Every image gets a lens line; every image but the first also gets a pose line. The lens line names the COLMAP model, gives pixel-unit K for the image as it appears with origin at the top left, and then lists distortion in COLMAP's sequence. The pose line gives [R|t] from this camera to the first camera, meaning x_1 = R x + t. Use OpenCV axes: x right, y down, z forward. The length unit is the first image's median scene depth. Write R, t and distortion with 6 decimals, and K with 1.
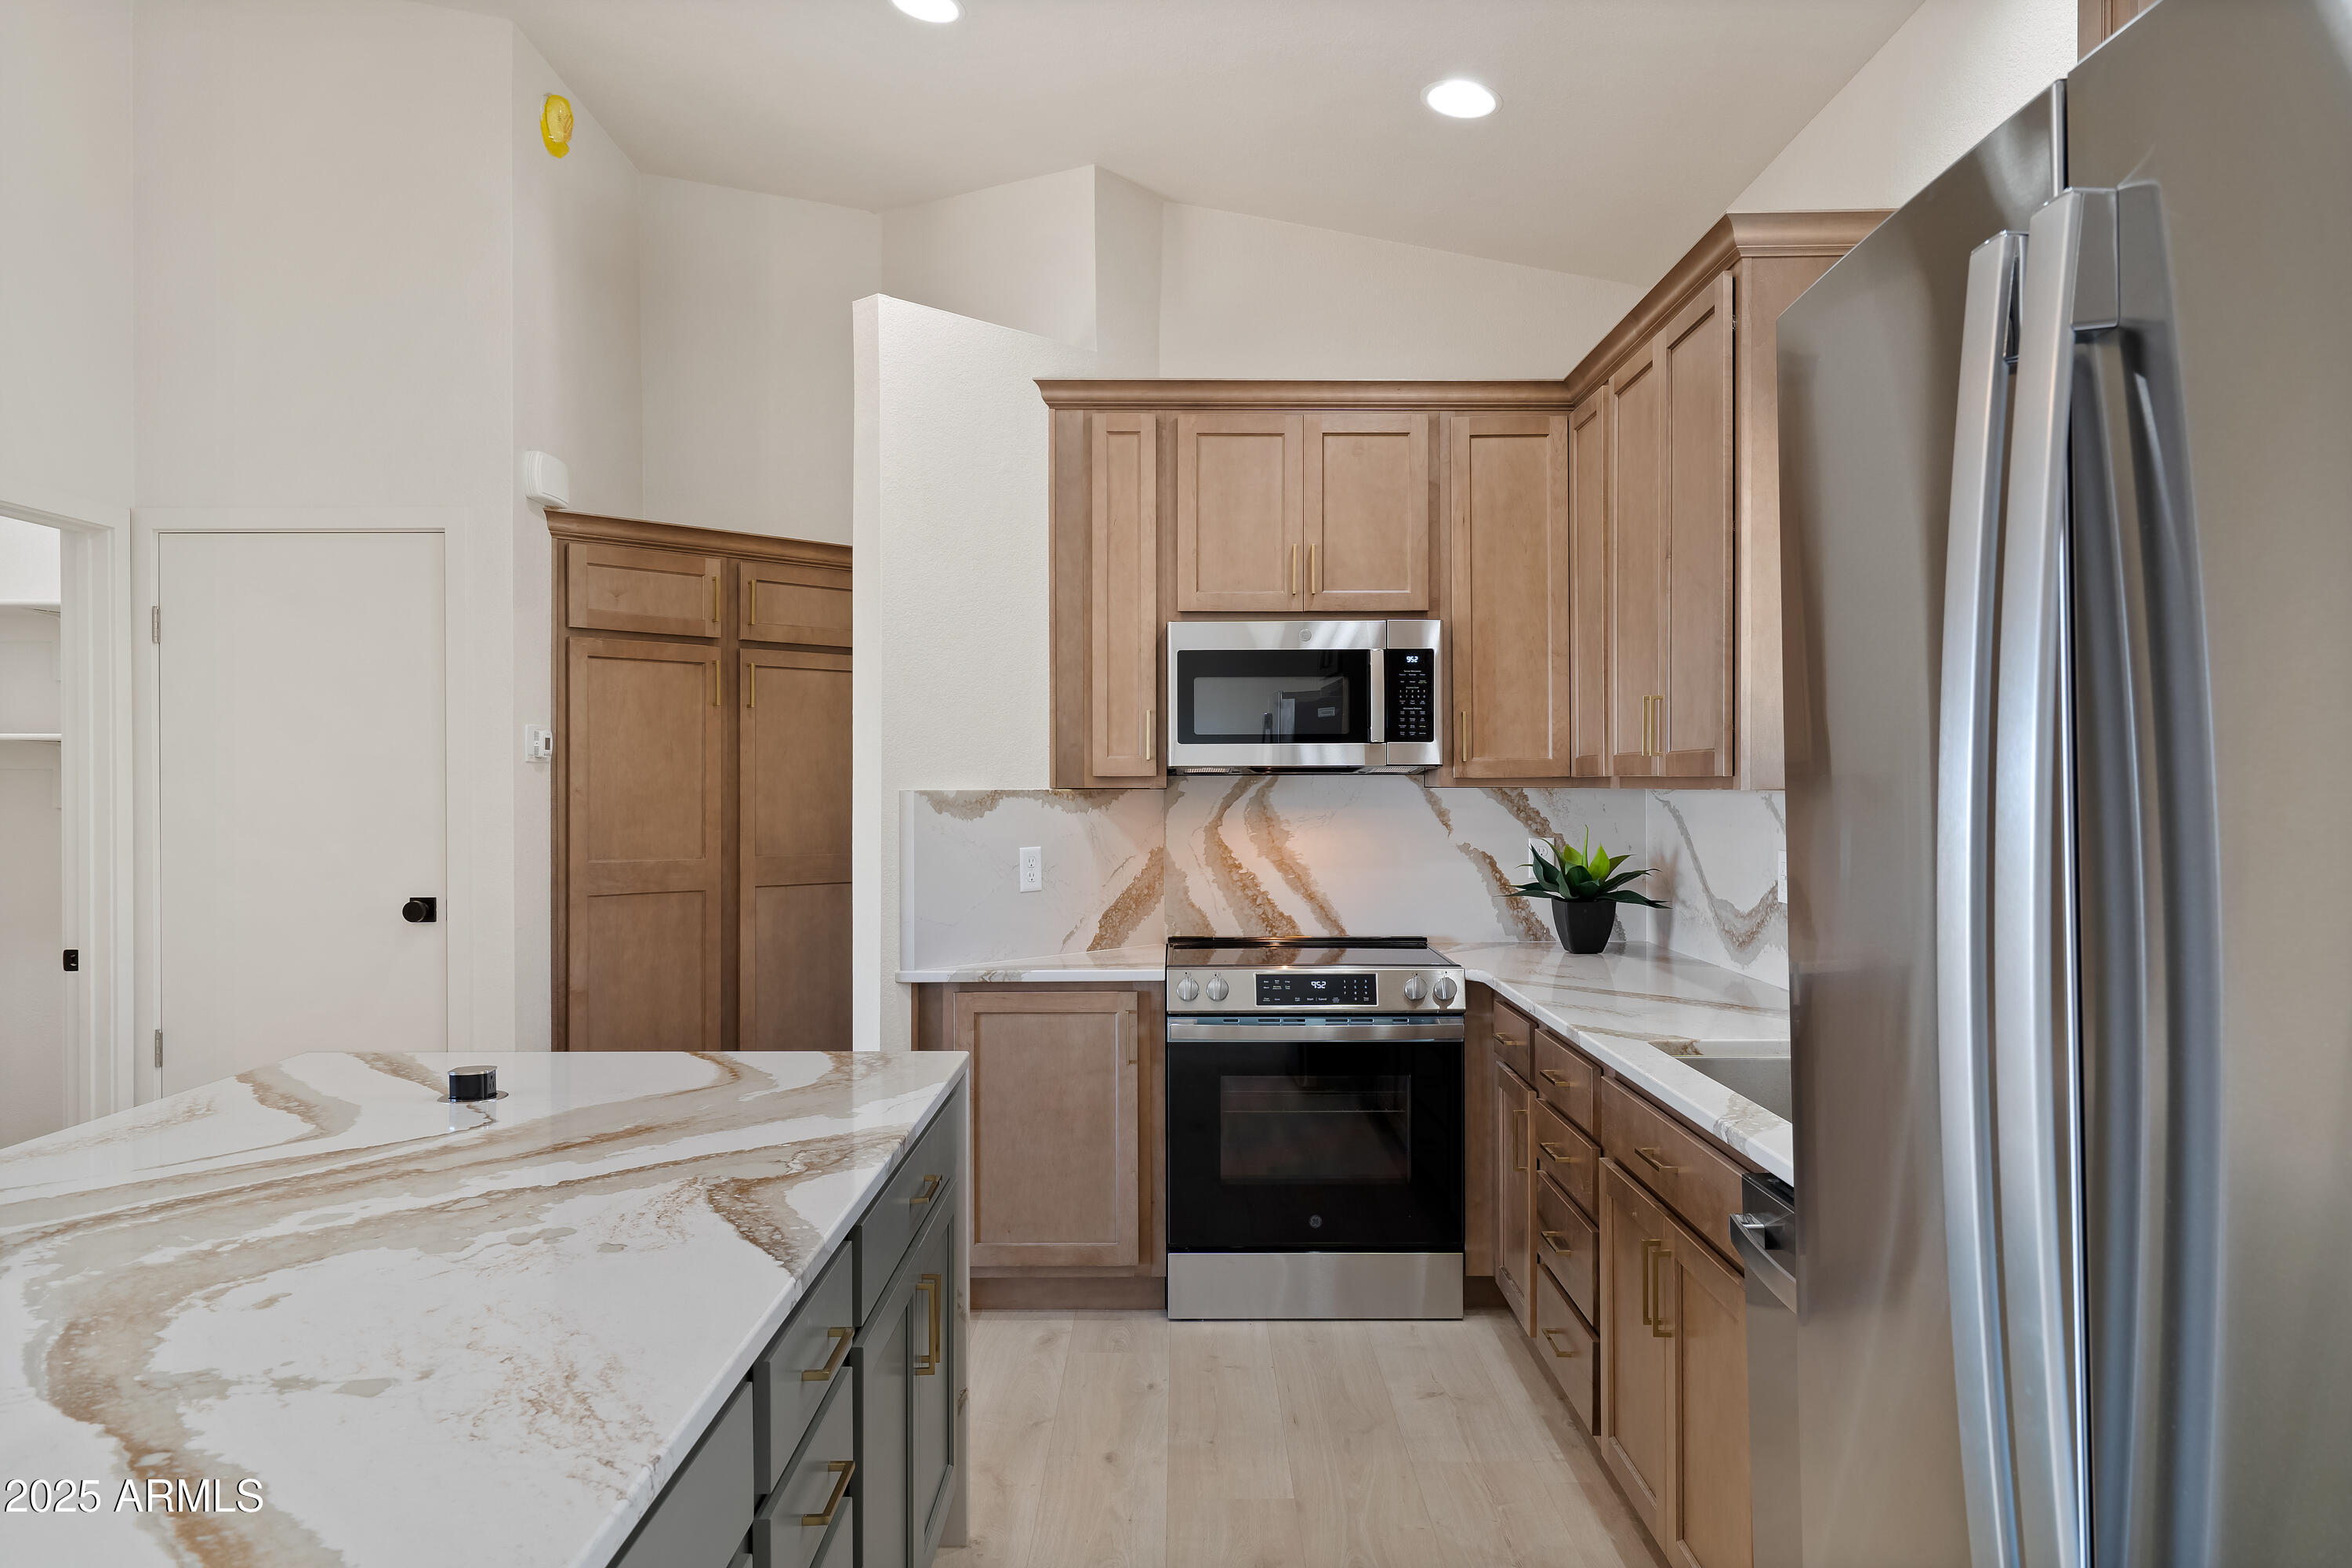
lens RADIAL K [[1578.1, 0, 1189.3], [0, 1578.1, 782.9], [0, 0, 1]] dist [0.006435, 0.003778]
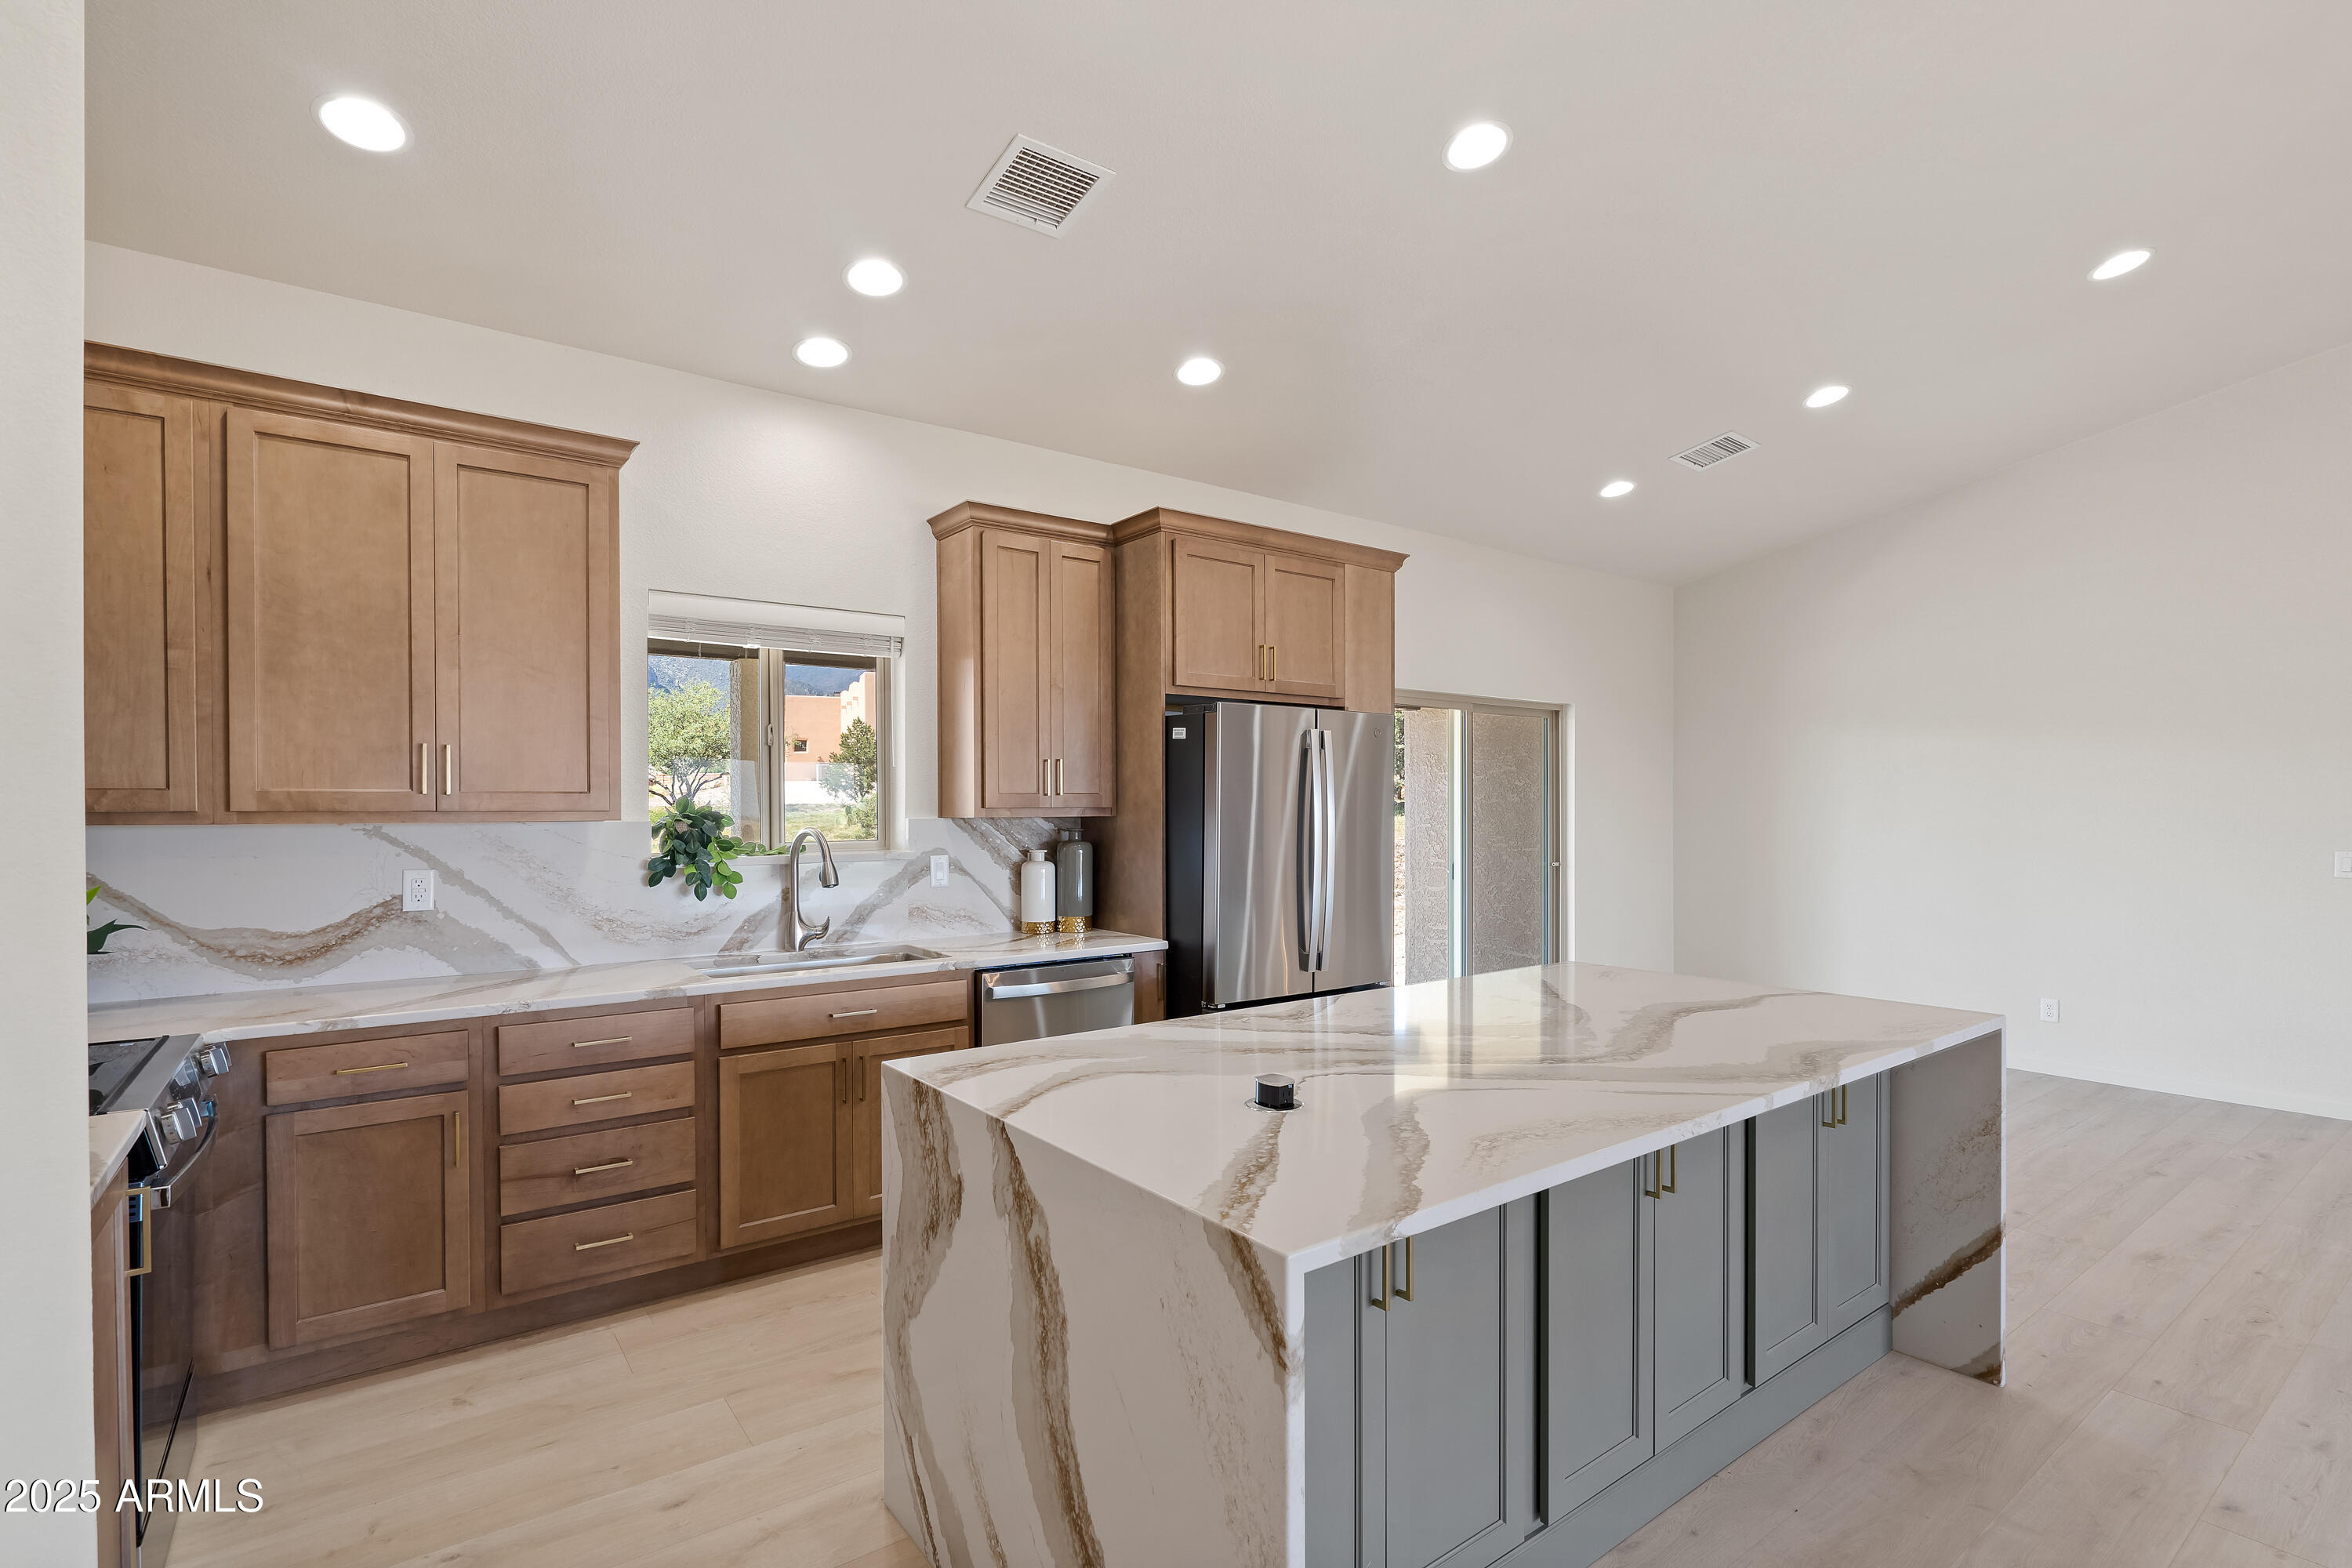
lens RADIAL K [[1095.6, 0, 1182.8], [0, 1095.6, 816.2], [0, 0, 1]] dist [-0.006016, 0.003416]
pose [[-0.592135, -0.003449, 0.805831, -0.576773], [0.004617, 0.999960, 0.007673, -0.003347], [-0.805826, 0.008263, -0.592095, 0.842690]]
